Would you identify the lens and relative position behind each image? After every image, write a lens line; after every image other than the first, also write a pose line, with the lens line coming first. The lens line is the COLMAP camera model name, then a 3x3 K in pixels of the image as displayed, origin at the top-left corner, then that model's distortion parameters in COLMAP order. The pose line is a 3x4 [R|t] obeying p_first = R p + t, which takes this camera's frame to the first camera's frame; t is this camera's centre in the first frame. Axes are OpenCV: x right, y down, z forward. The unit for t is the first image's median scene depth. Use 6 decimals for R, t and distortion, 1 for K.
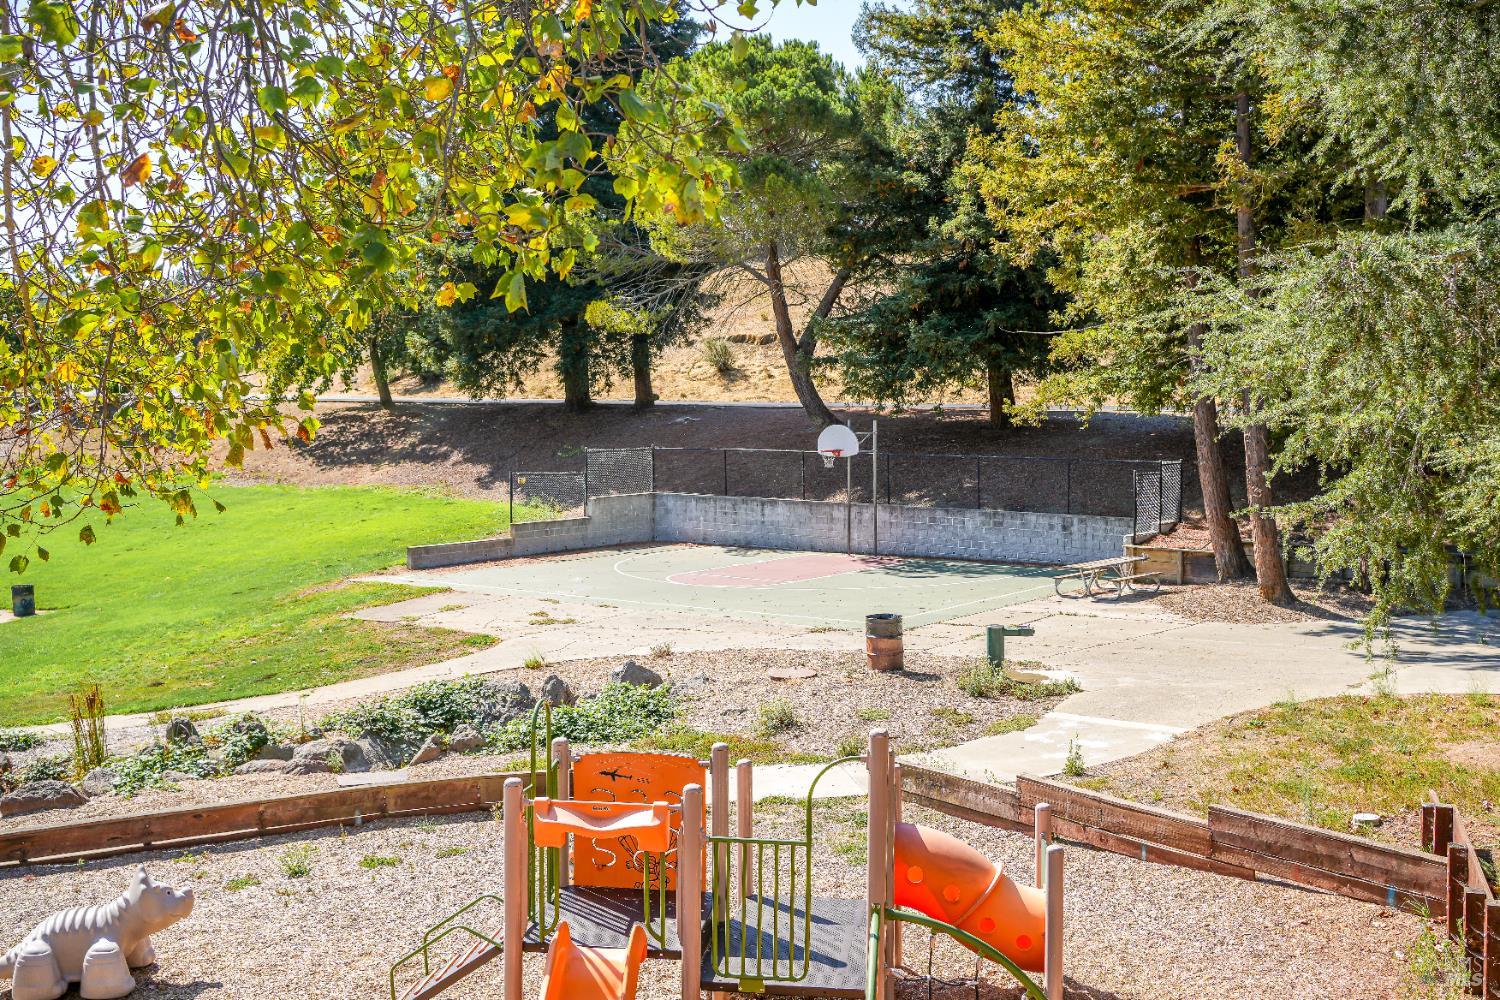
lens RADIAL K [[1631.5, 0, 750.0], [0, 1631.5, 500.0], [0, 0, 1]] dist [0.030191, 0.018513]
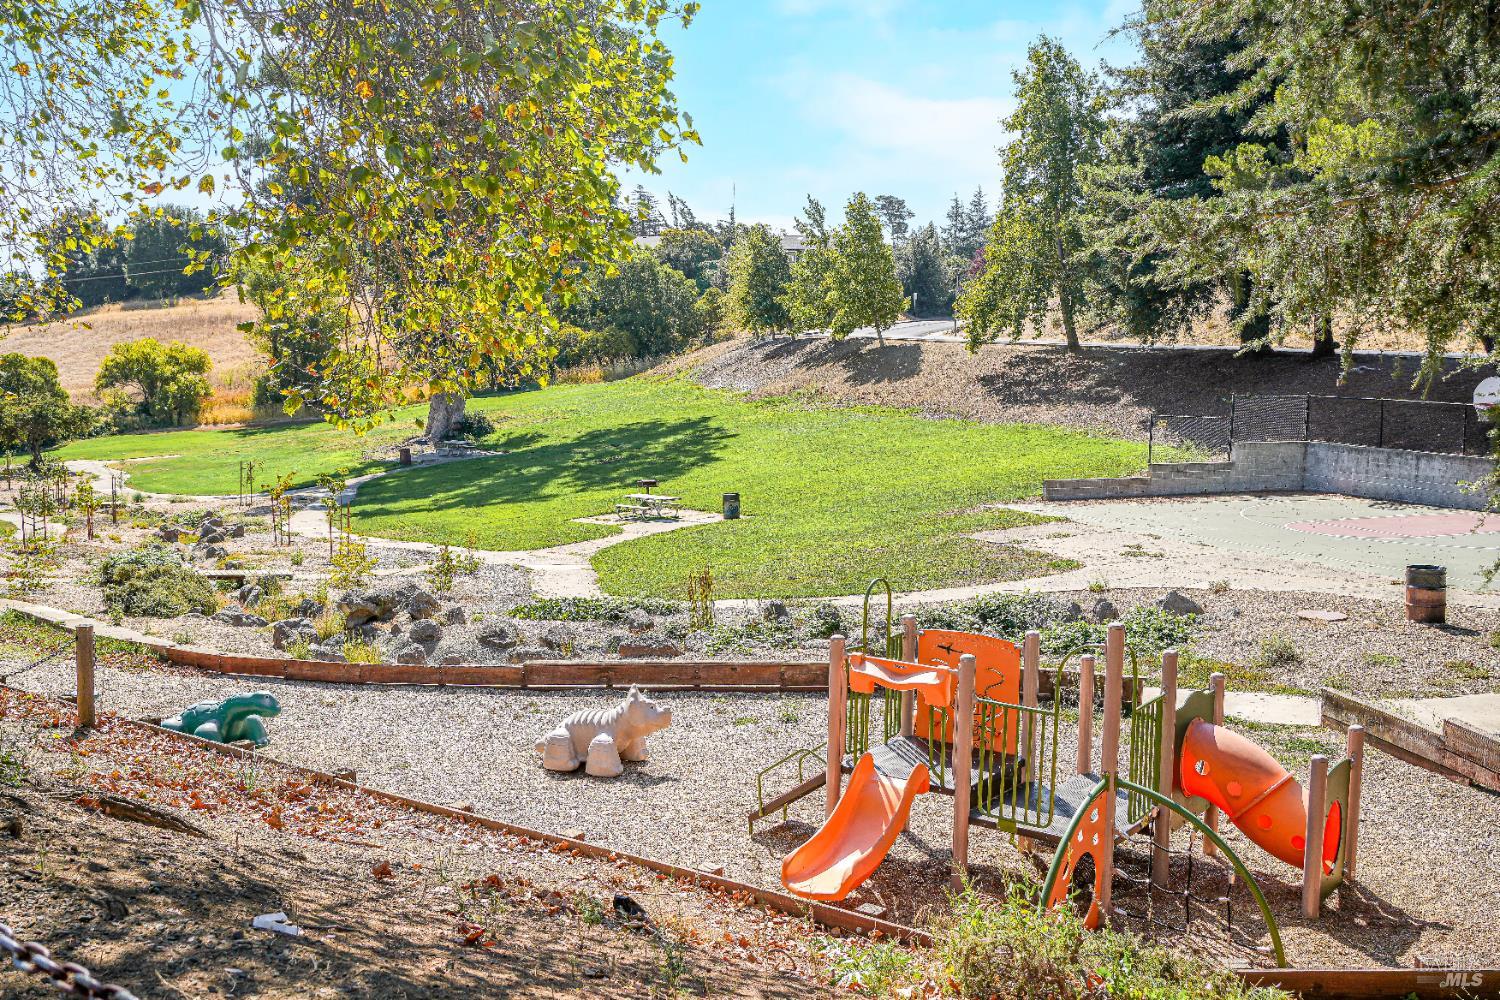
lens RADIAL K [[1631.5, 0, 750.0], [0, 1631.5, 500.0], [0, 0, 1]] dist [0.030191, 0.018513]
pose [[0.885288, 0.062777, -0.460787, 0.130809], [-0.048127, 0.997894, 0.043486, 0.005294], [0.462547, -0.016322, 0.886445, -0.051501]]
